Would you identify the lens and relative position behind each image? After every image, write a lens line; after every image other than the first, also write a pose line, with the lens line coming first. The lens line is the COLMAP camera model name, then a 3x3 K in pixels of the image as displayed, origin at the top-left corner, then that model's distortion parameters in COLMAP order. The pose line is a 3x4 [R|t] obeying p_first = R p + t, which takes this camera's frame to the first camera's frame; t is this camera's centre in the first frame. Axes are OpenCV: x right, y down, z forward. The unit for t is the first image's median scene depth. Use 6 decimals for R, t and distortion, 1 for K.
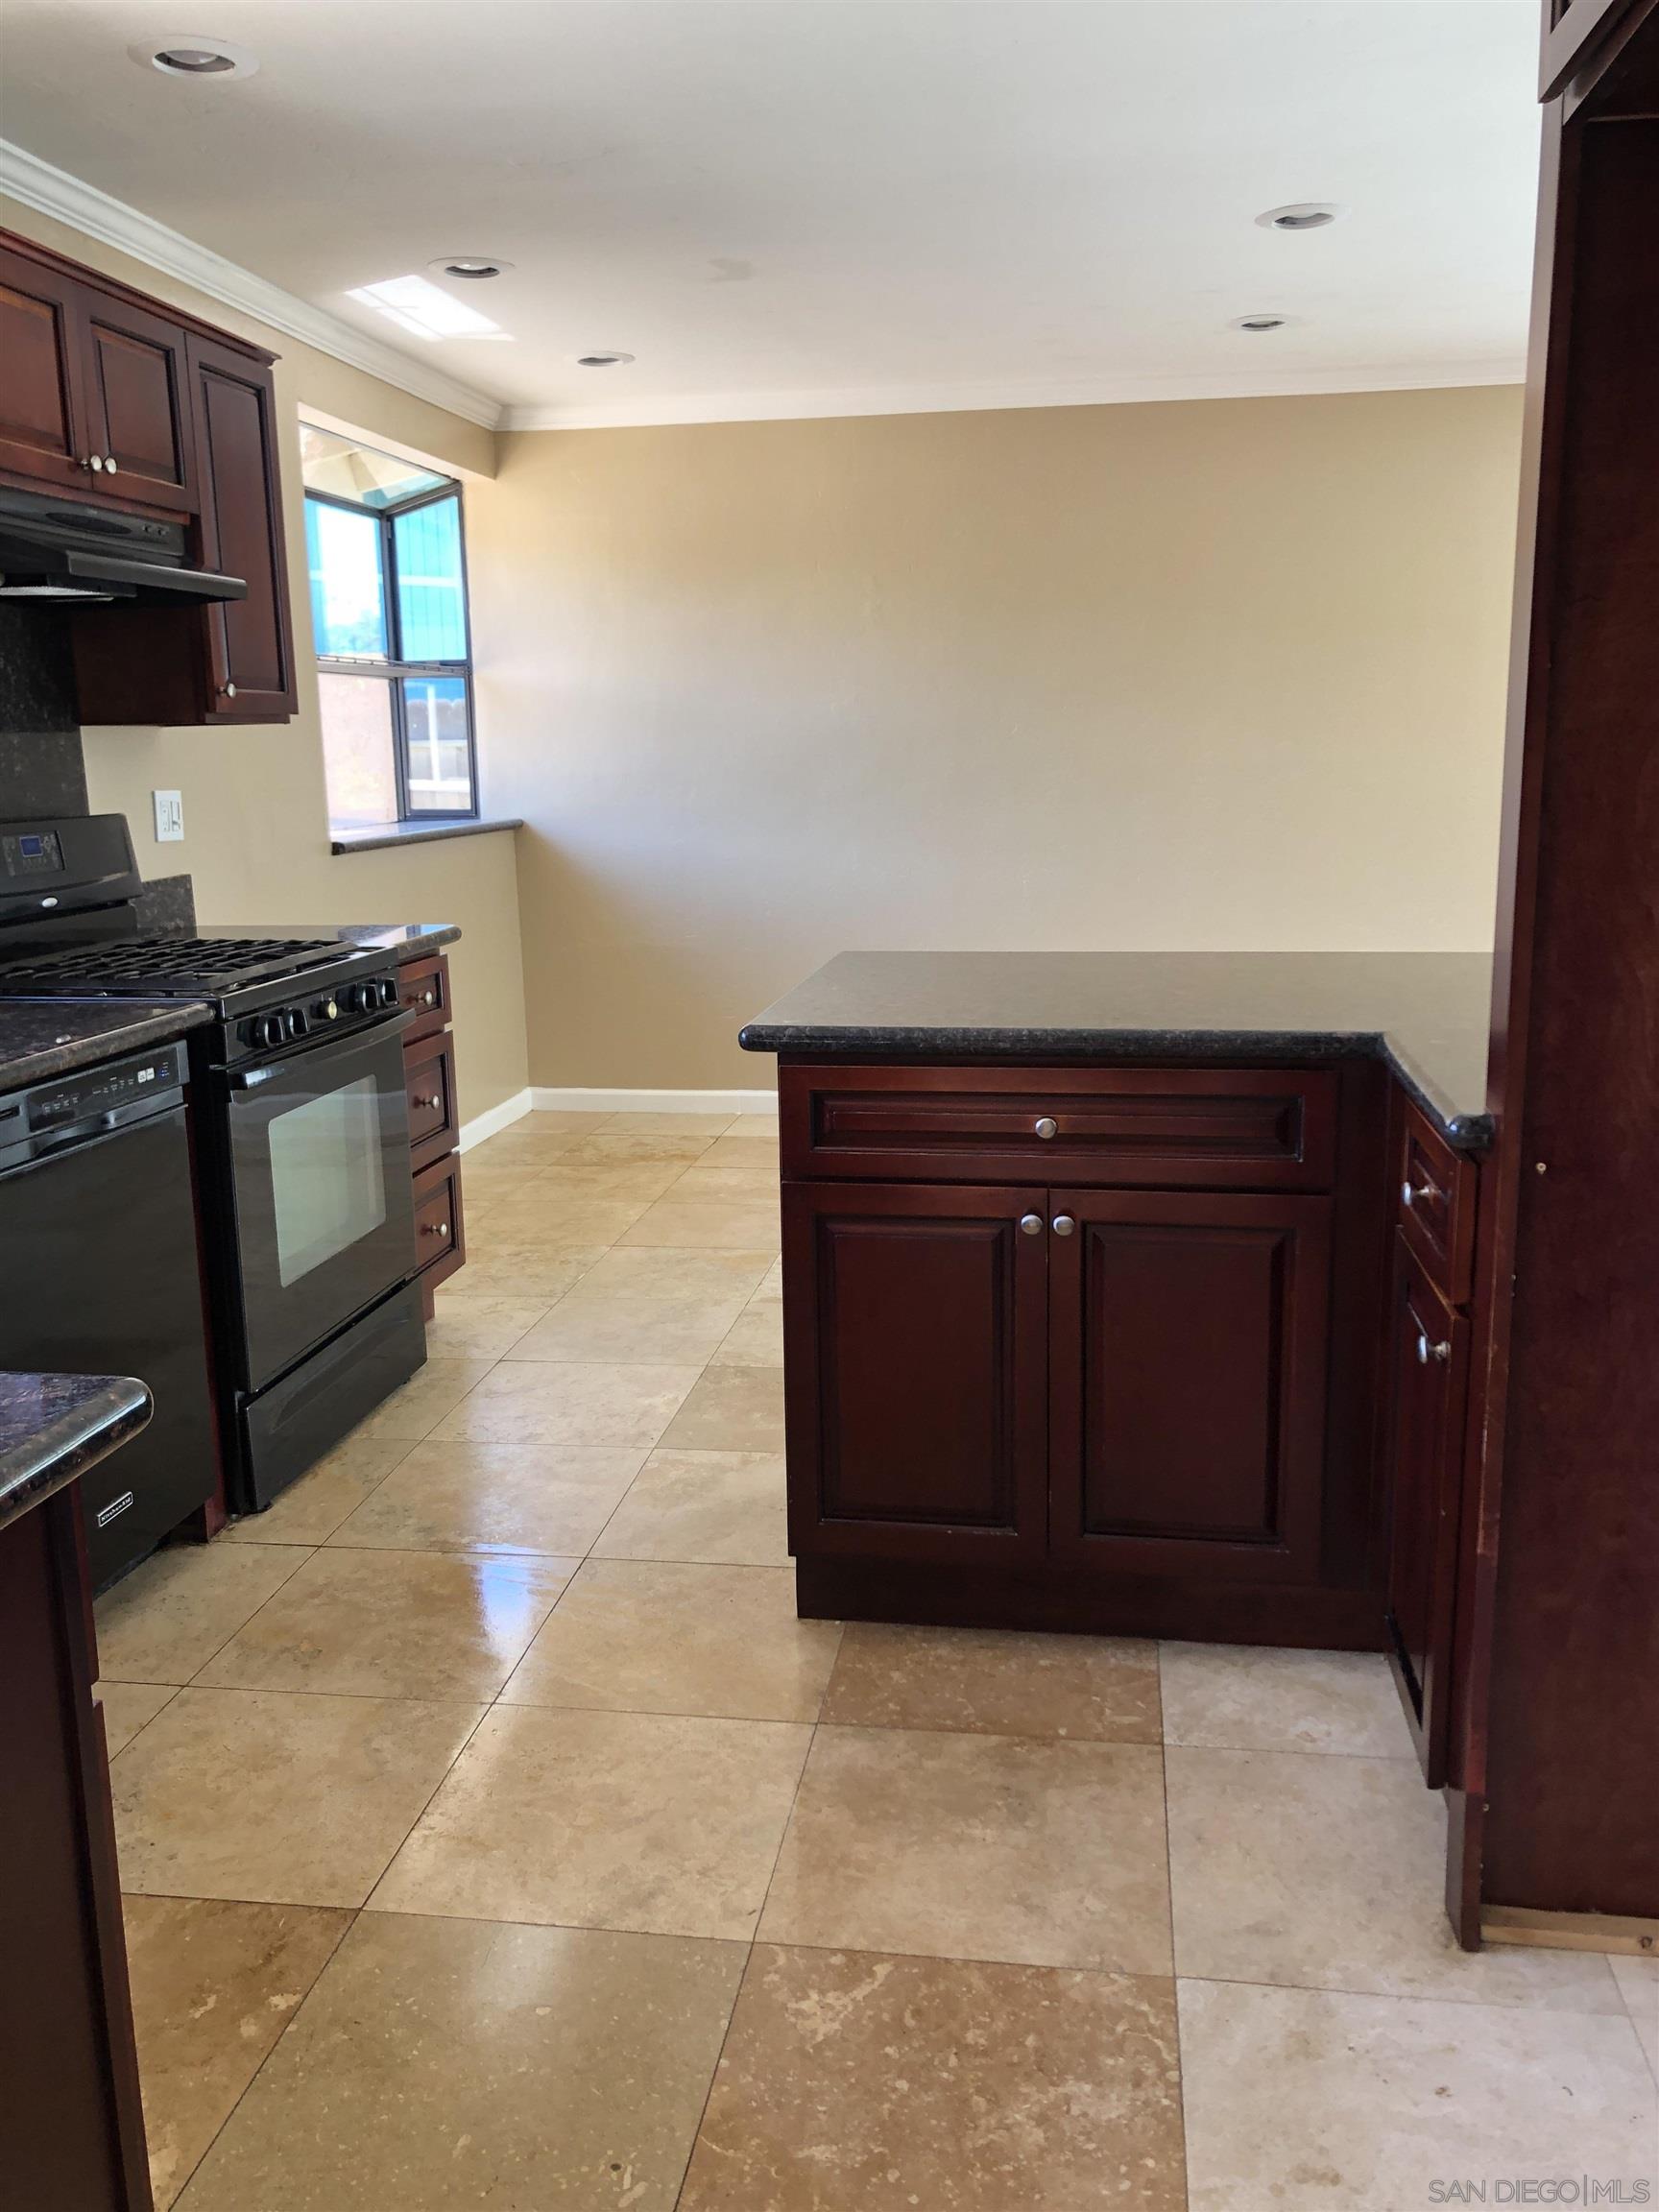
lens RADIAL K [[1861.9, 0, 829.5], [0, 1861.9, 1112.9], [0, 0, 1]] dist [0.043569, -0.031986]
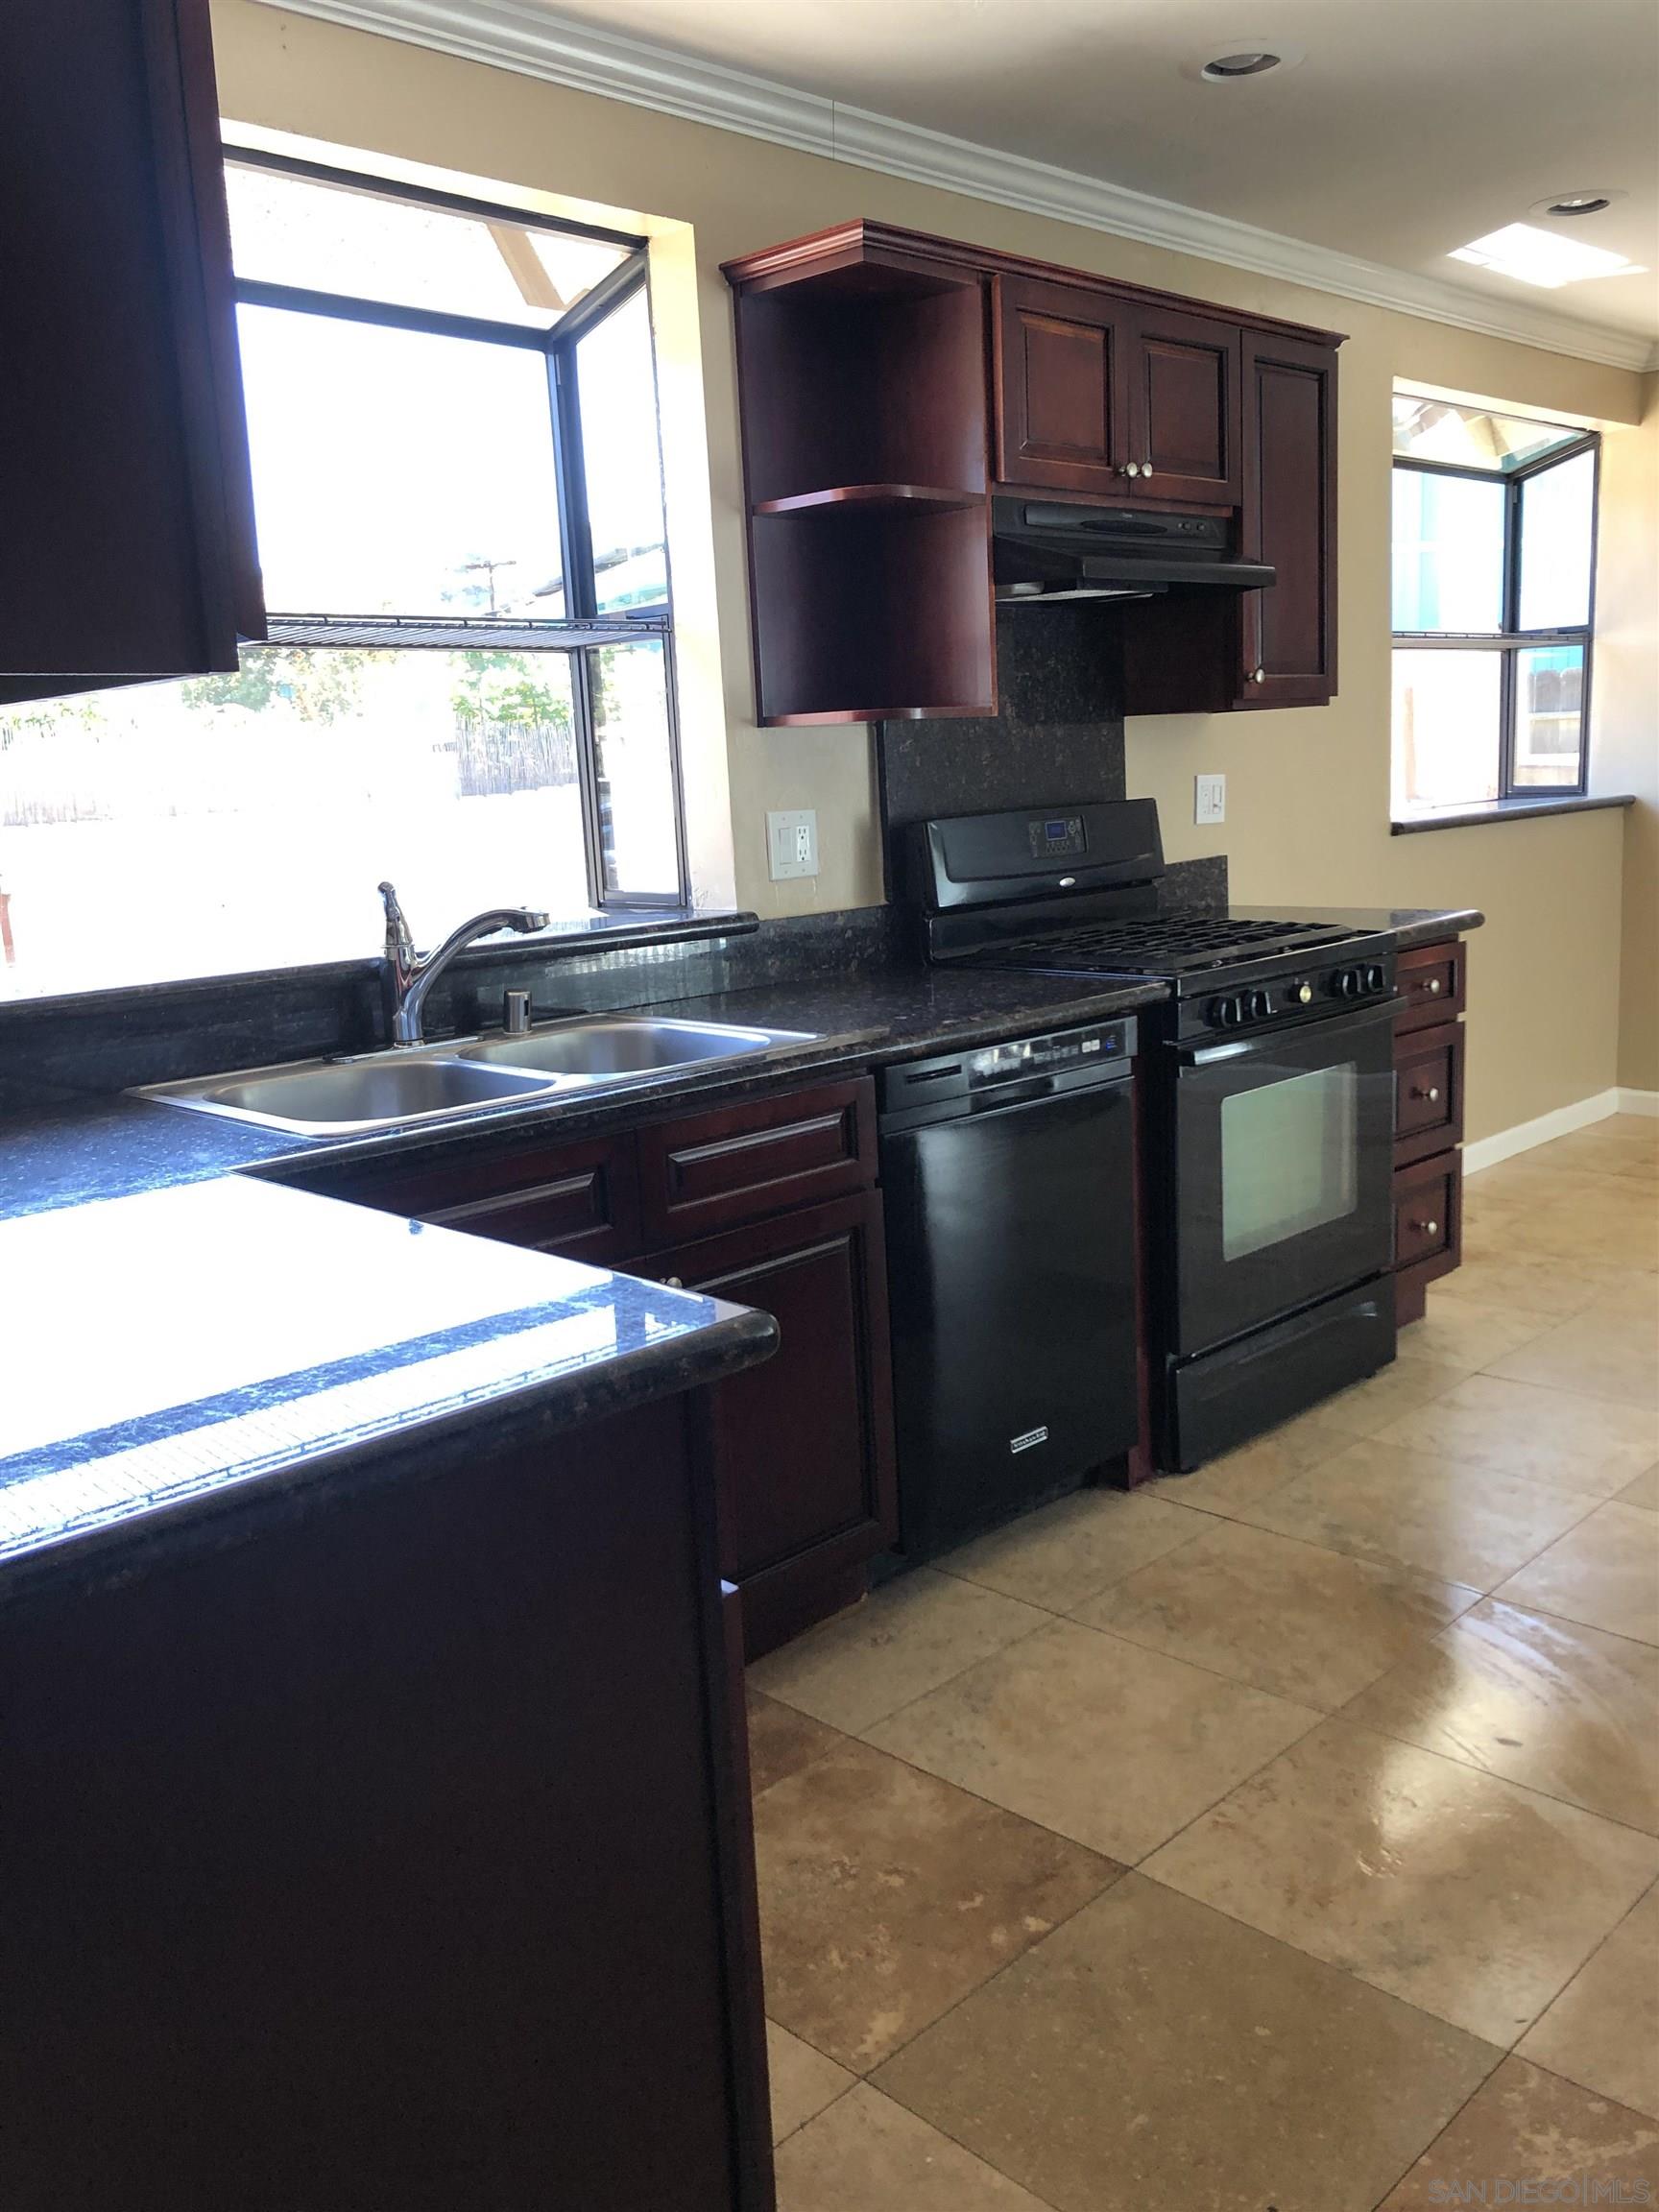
lens RADIAL K [[1861.9, 0, 824.2], [0, 1861.9, 1111.3], [0, 0, 1]] dist [0.043569, -0.031986]
pose [[0.802167, 0.093896, -0.589671, 0.119599], [-0.086438, 0.995417, 0.040919, -0.010753], [0.590810, 0.018146, 0.806606, 0.041602]]
